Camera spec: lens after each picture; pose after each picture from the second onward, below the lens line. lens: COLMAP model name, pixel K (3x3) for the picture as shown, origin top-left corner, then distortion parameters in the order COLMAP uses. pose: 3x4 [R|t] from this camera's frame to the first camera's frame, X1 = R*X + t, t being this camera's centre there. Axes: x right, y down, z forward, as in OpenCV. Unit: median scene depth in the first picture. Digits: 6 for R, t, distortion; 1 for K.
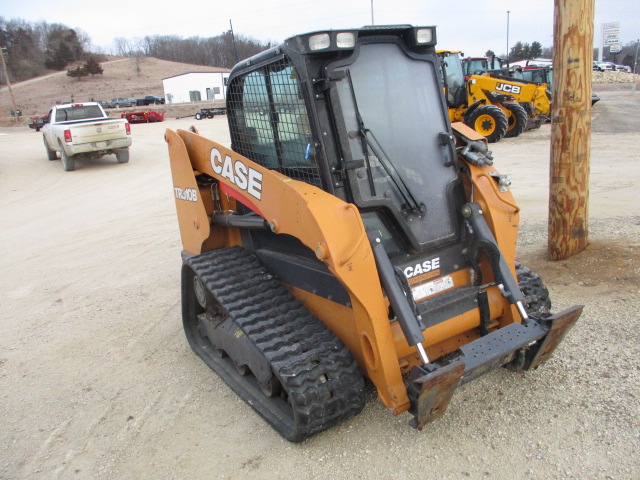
lens RADIAL K [[547.8, 0, 320.0], [0, 547.8, 240.0], [0, 0, 1]] dist [-0.018260, -0.006253]
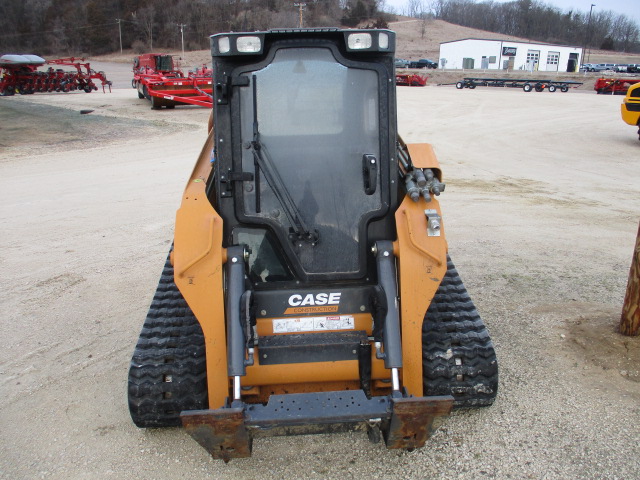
lens RADIAL K [[547.8, 0, 320.0], [0, 547.8, 240.0], [0, 0, 1]] dist [-0.018260, -0.006253]
pose [[0.876145, 0.219587, -0.429128, 0.547020], [-0.193513, 0.975559, 0.104104, -0.137942], [0.441500, -0.008168, 0.897224, 0.180998]]
